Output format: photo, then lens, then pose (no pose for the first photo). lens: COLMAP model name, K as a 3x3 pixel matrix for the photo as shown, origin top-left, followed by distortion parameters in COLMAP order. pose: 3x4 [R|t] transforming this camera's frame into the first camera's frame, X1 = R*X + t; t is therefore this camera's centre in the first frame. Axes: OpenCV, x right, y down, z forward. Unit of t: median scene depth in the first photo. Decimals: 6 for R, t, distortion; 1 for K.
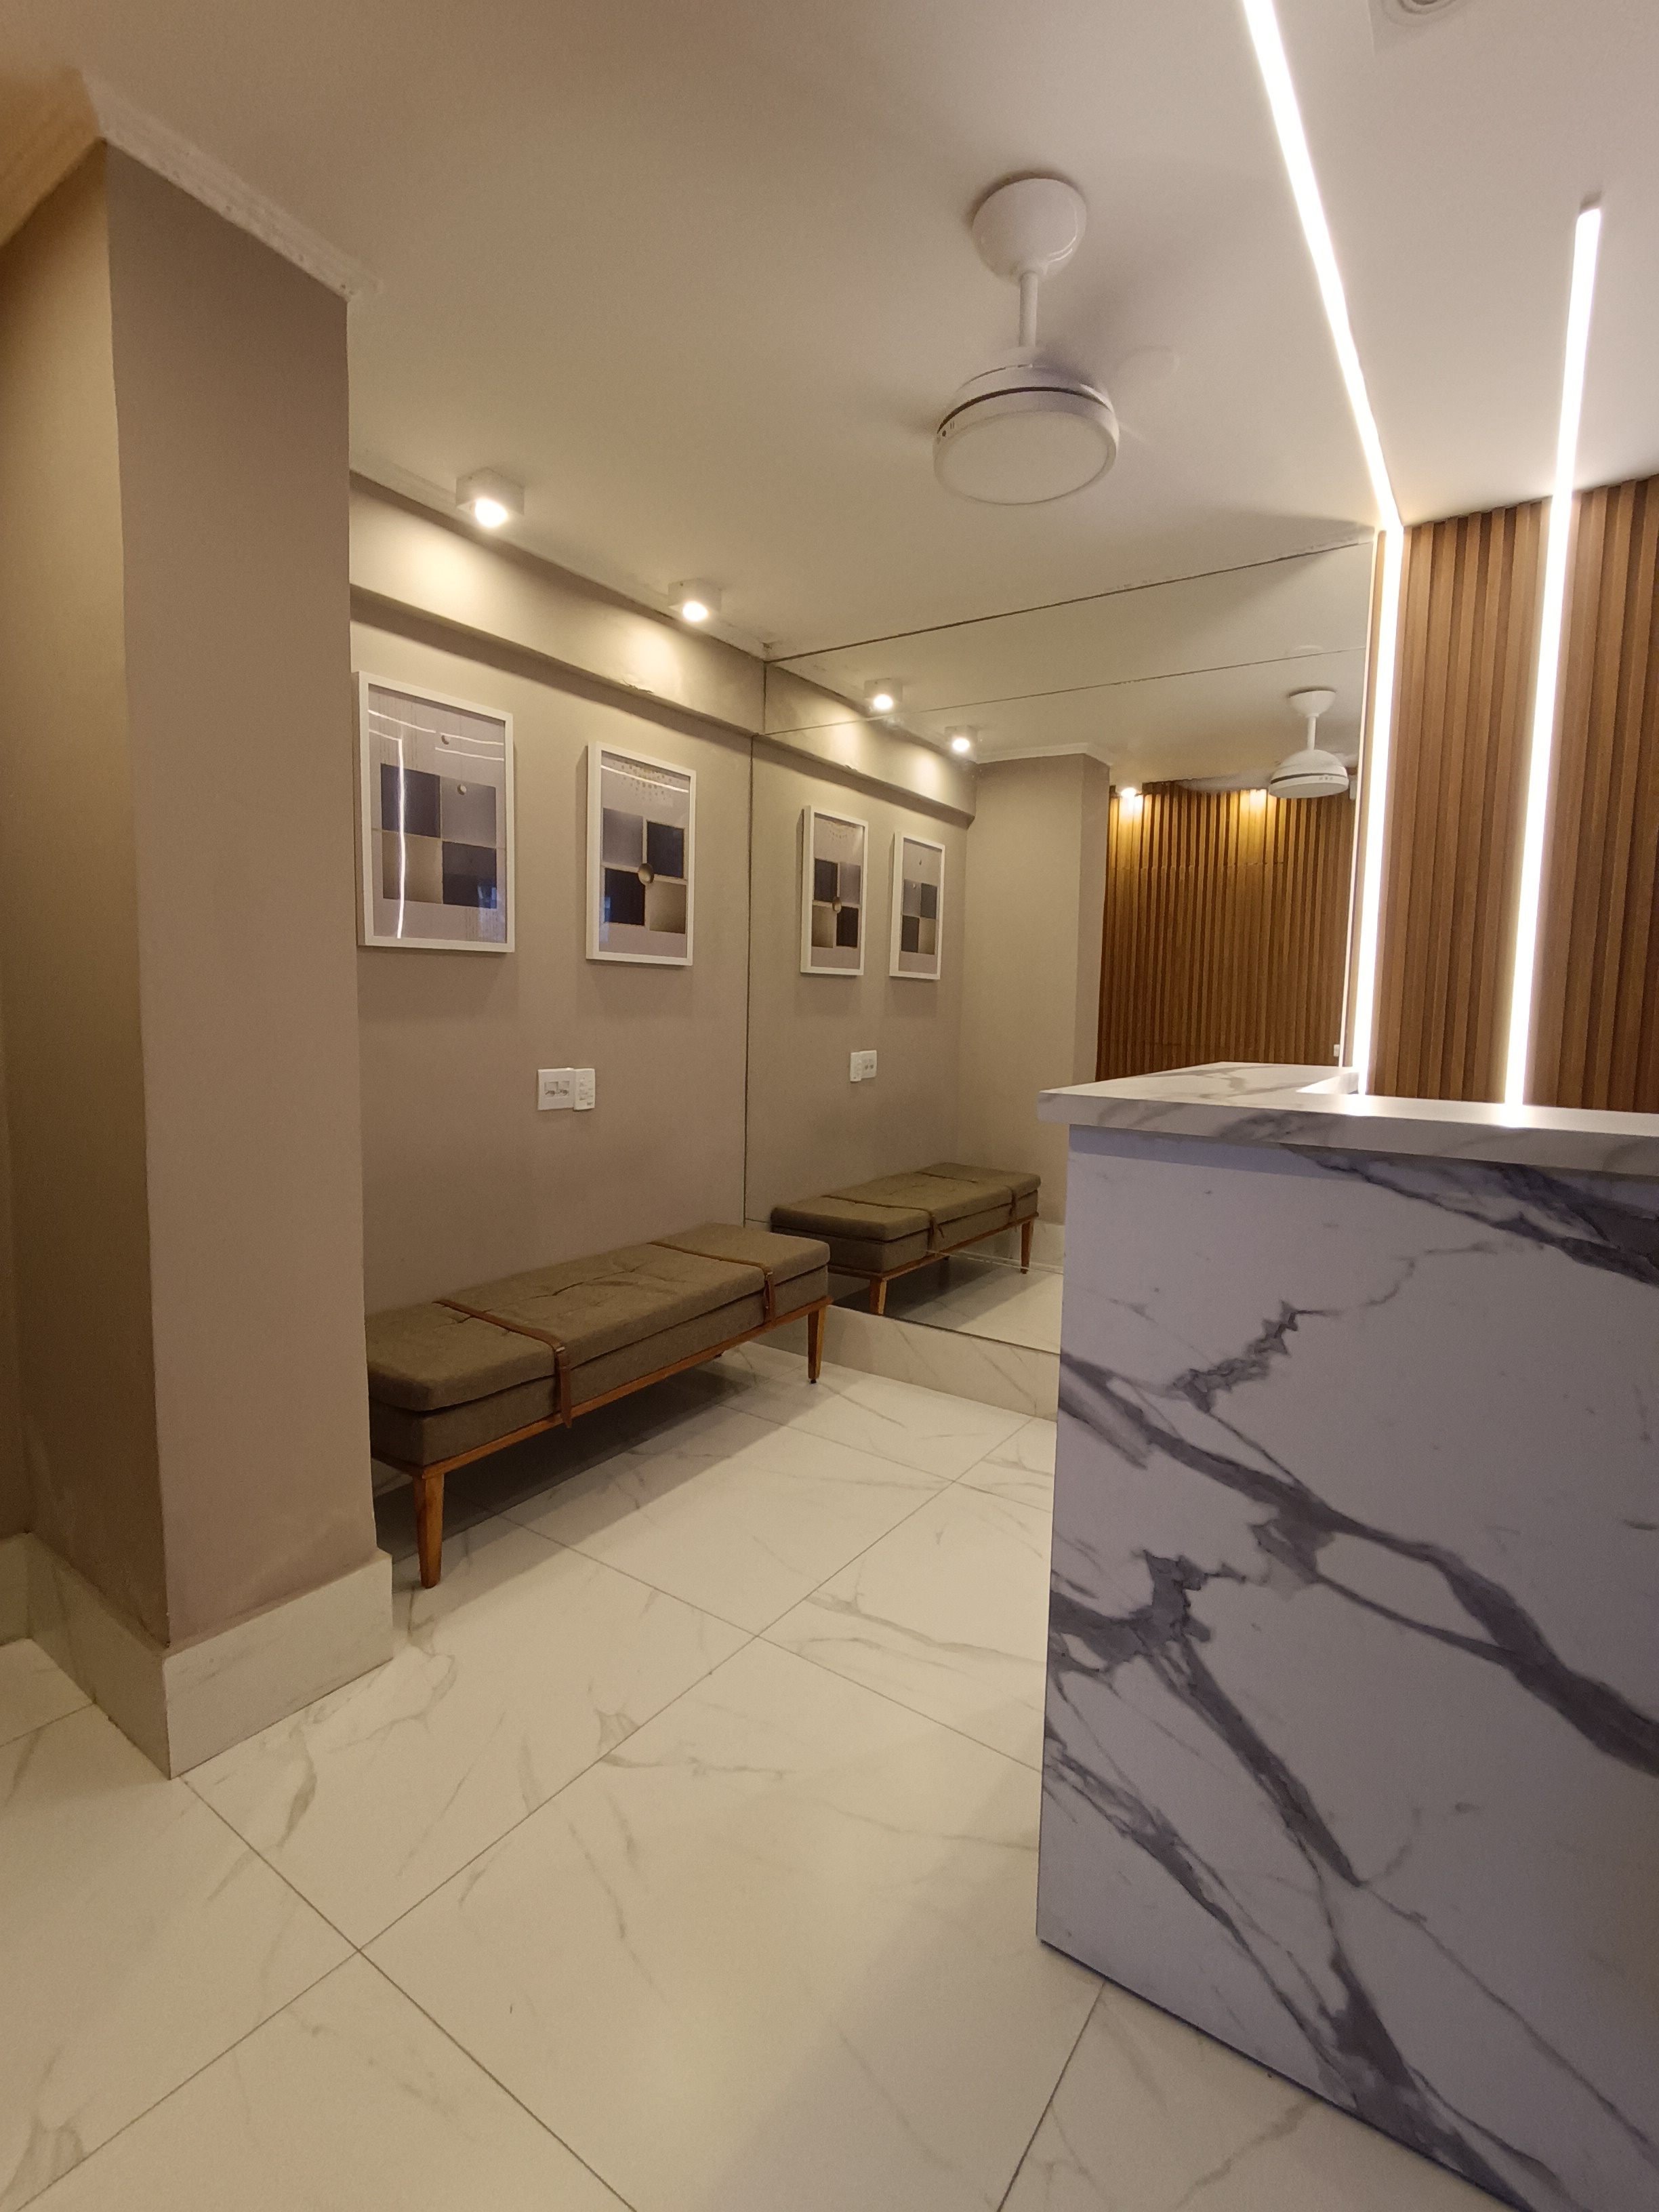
lens RADIAL K [[1008.9, 0, 851.4], [0, 1008.9, 1097.9], [0, 0, 1]] dist [-0.006984, 0.000360]
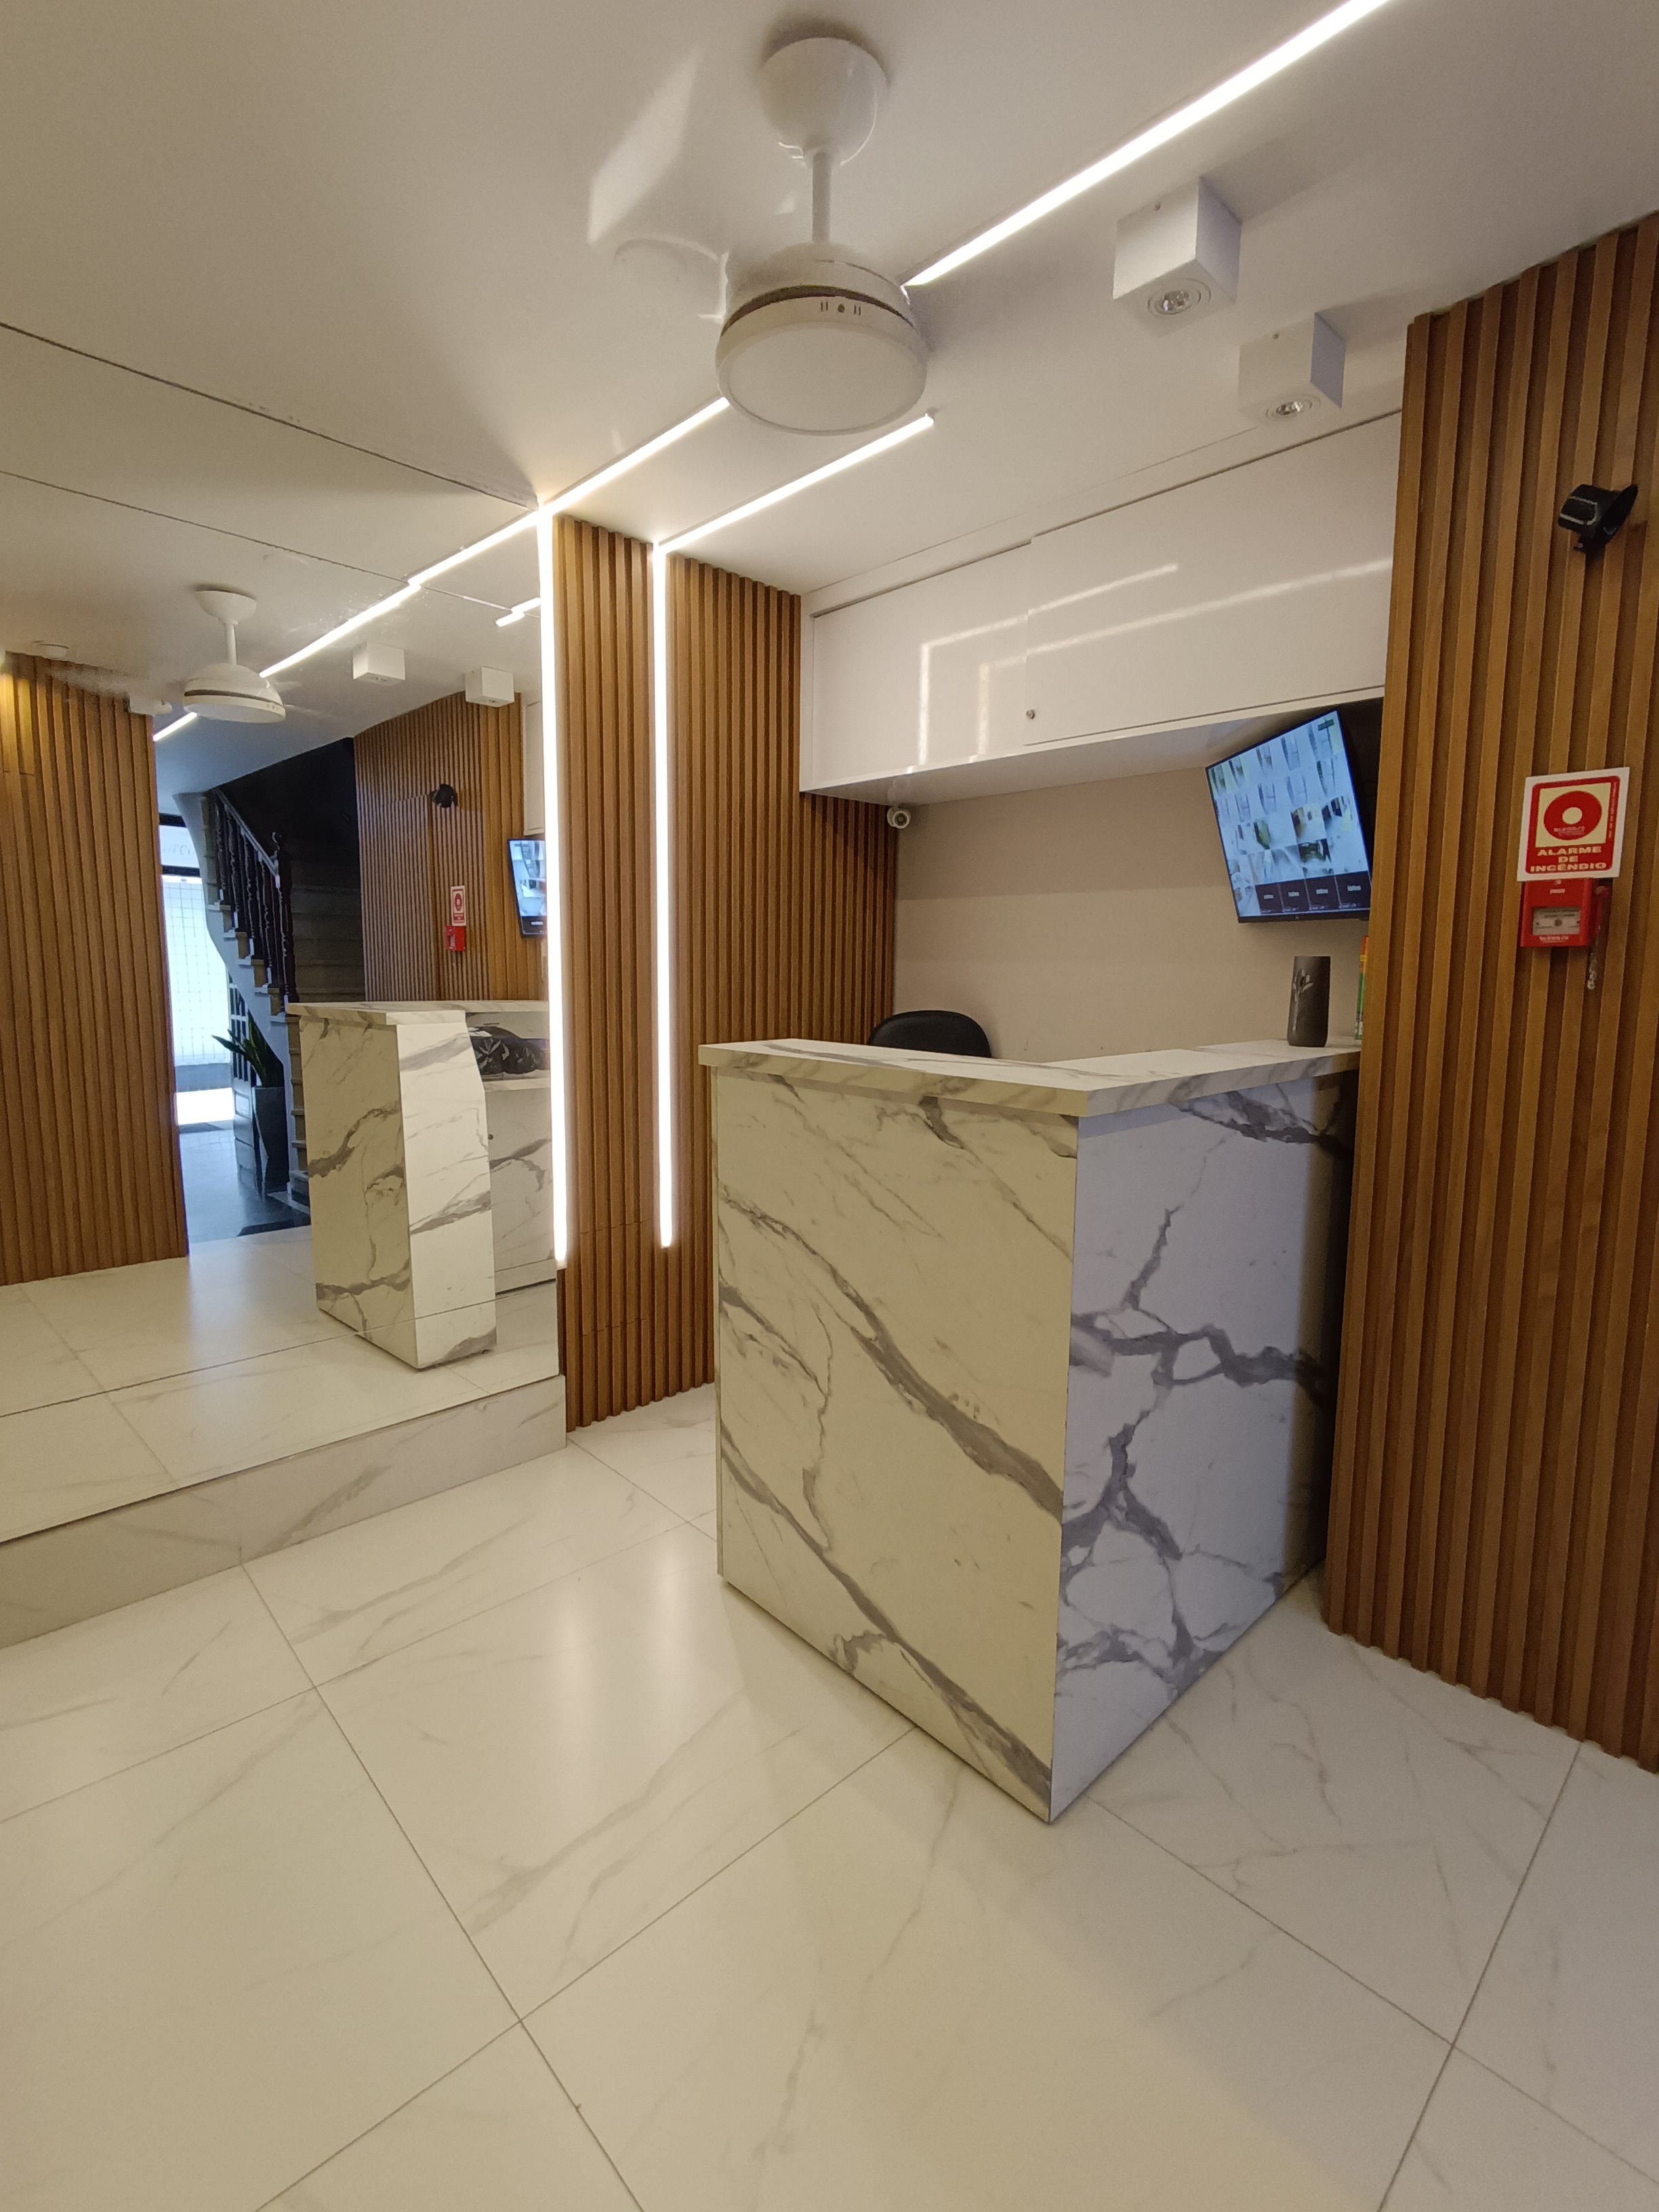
lens RADIAL K [[1008.9, 0, 840.4], [0, 1008.9, 1083.3], [0, 0, 1]] dist [-0.006984, 0.000360]
pose [[0.212306, -0.137729, 0.967449, -0.960070], [0.084318, 0.988907, 0.122280, -0.176117], [-0.973559, 0.055612, 0.221564, 1.047847]]
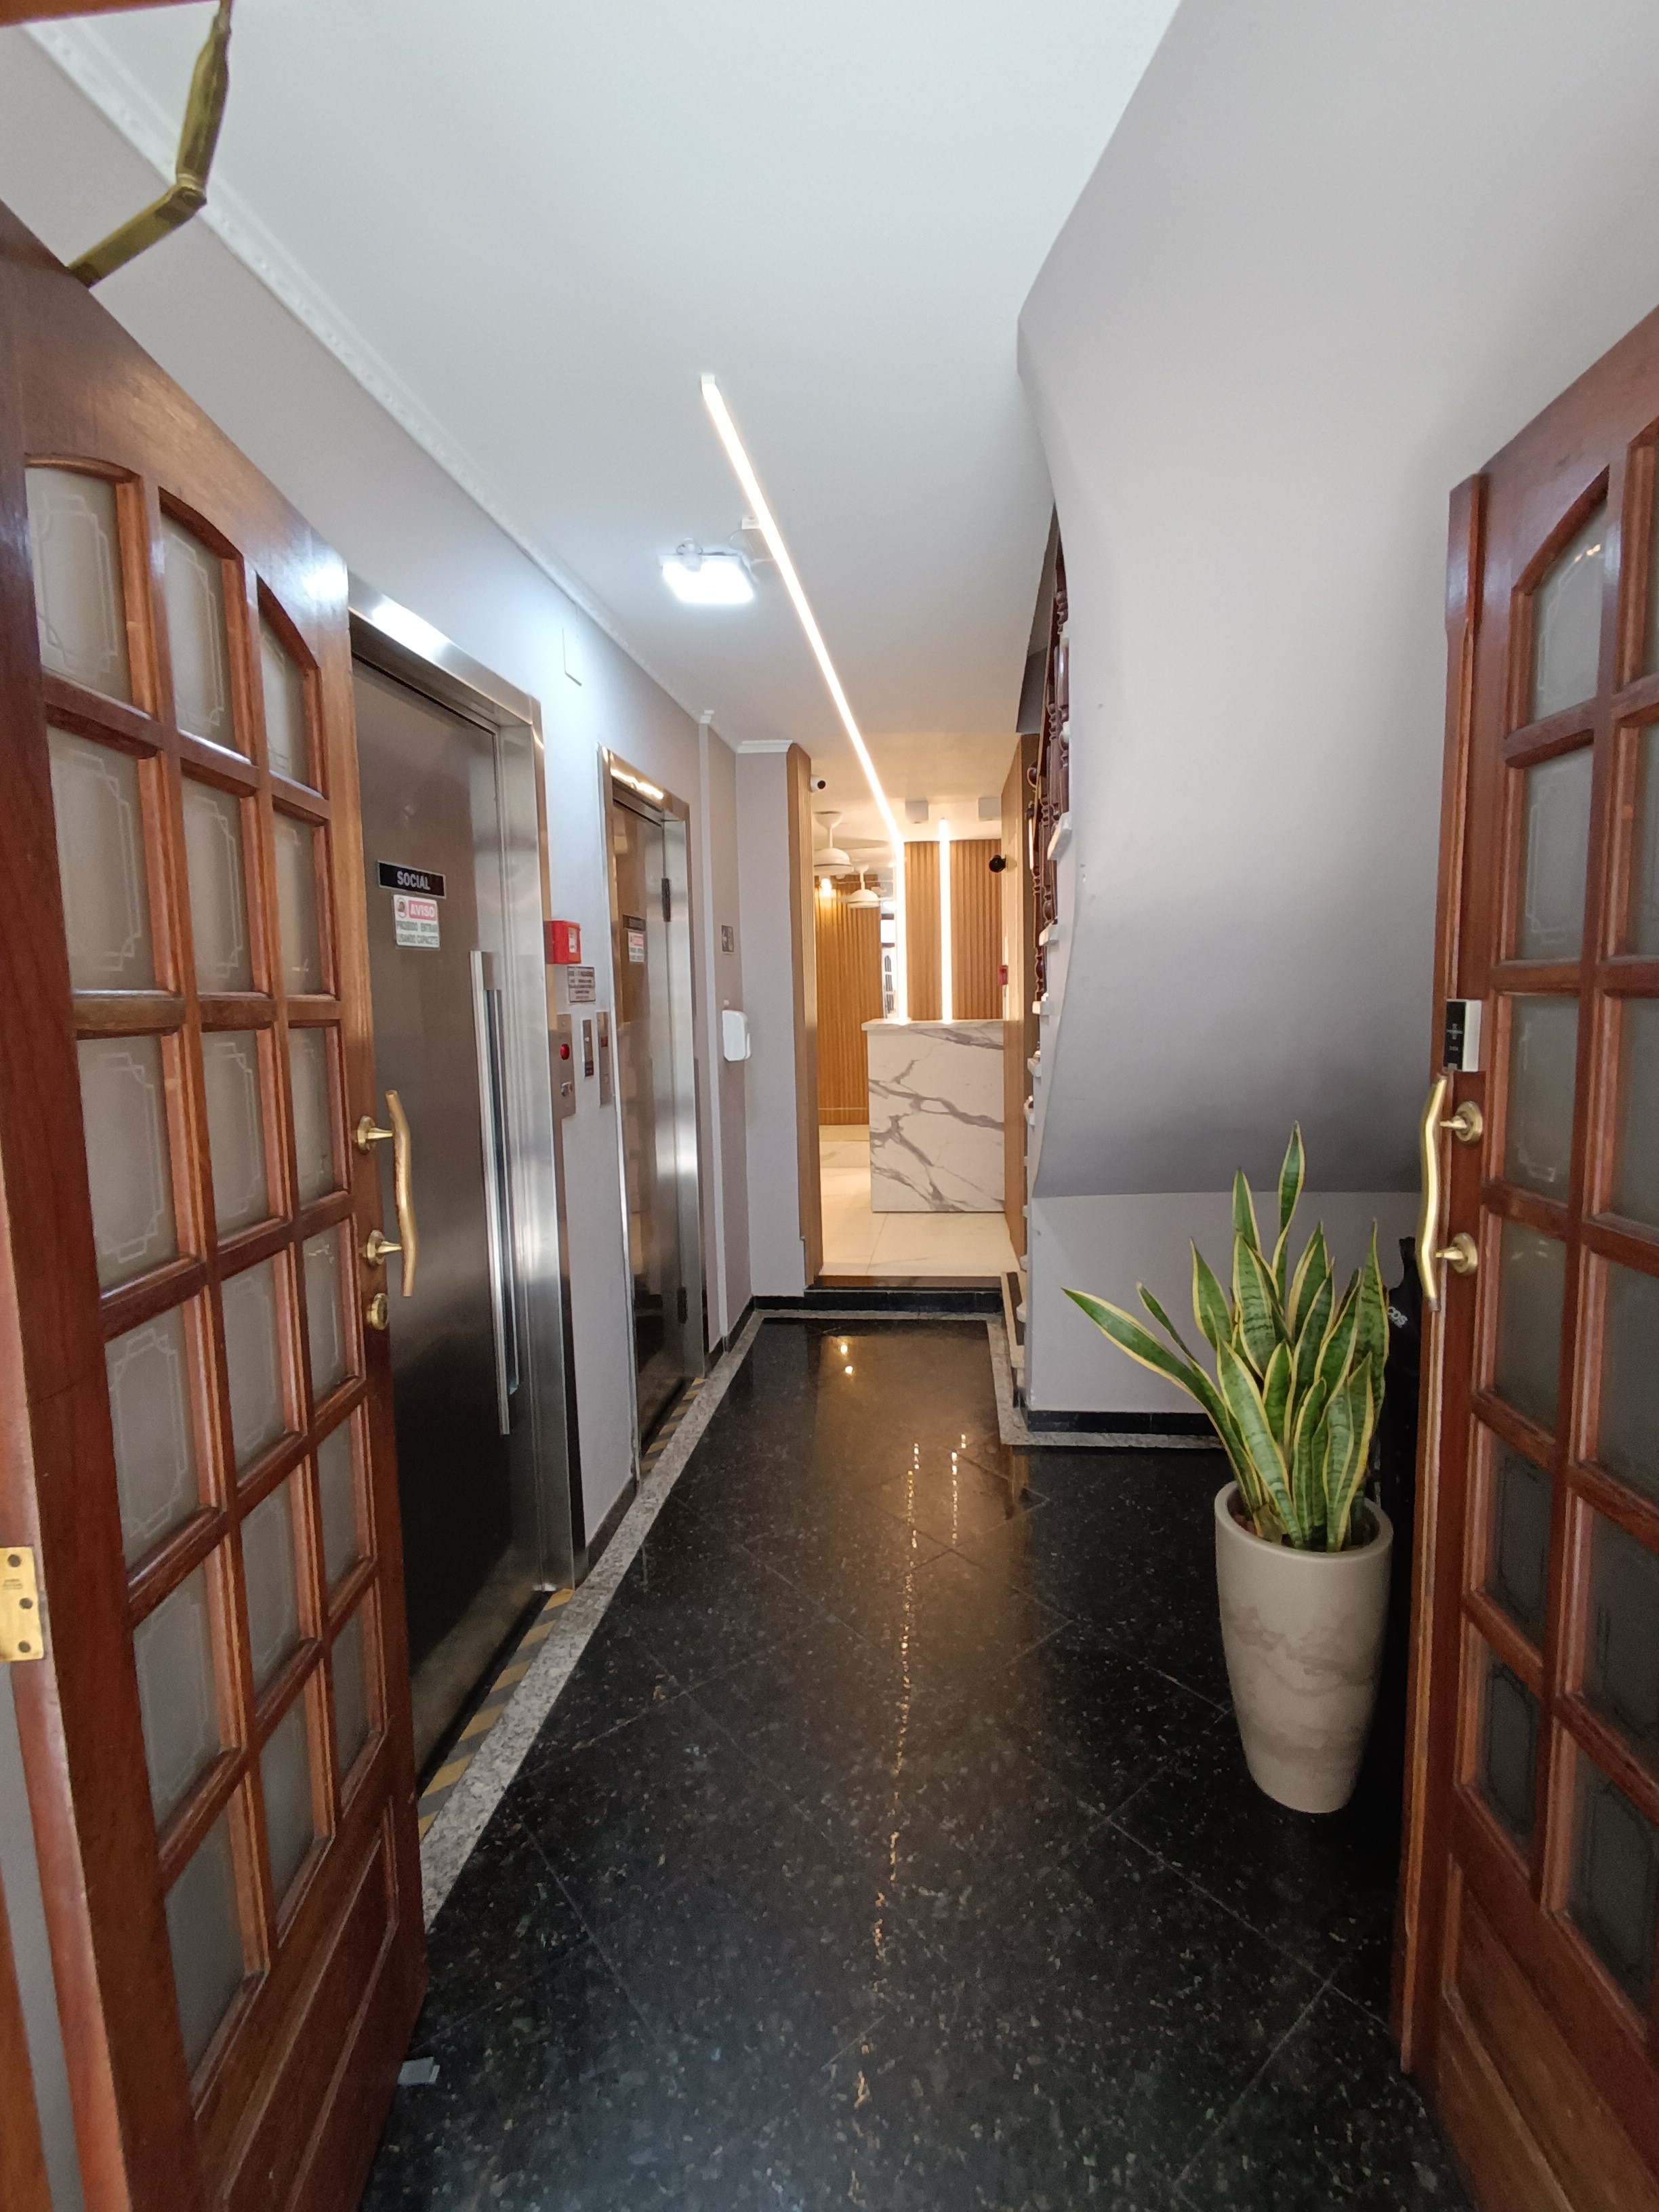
lens RADIAL K [[1008.9, 0, 839.4], [0, 1008.9, 1095.6], [0, 0, 1]] dist [-0.006984, 0.000360]
pose [[0.888113, -0.087811, 0.451160, -2.181584], [0.084565, 0.996041, 0.027397, 0.200213], [-0.451780, 0.013820, 0.892022, -3.351605]]
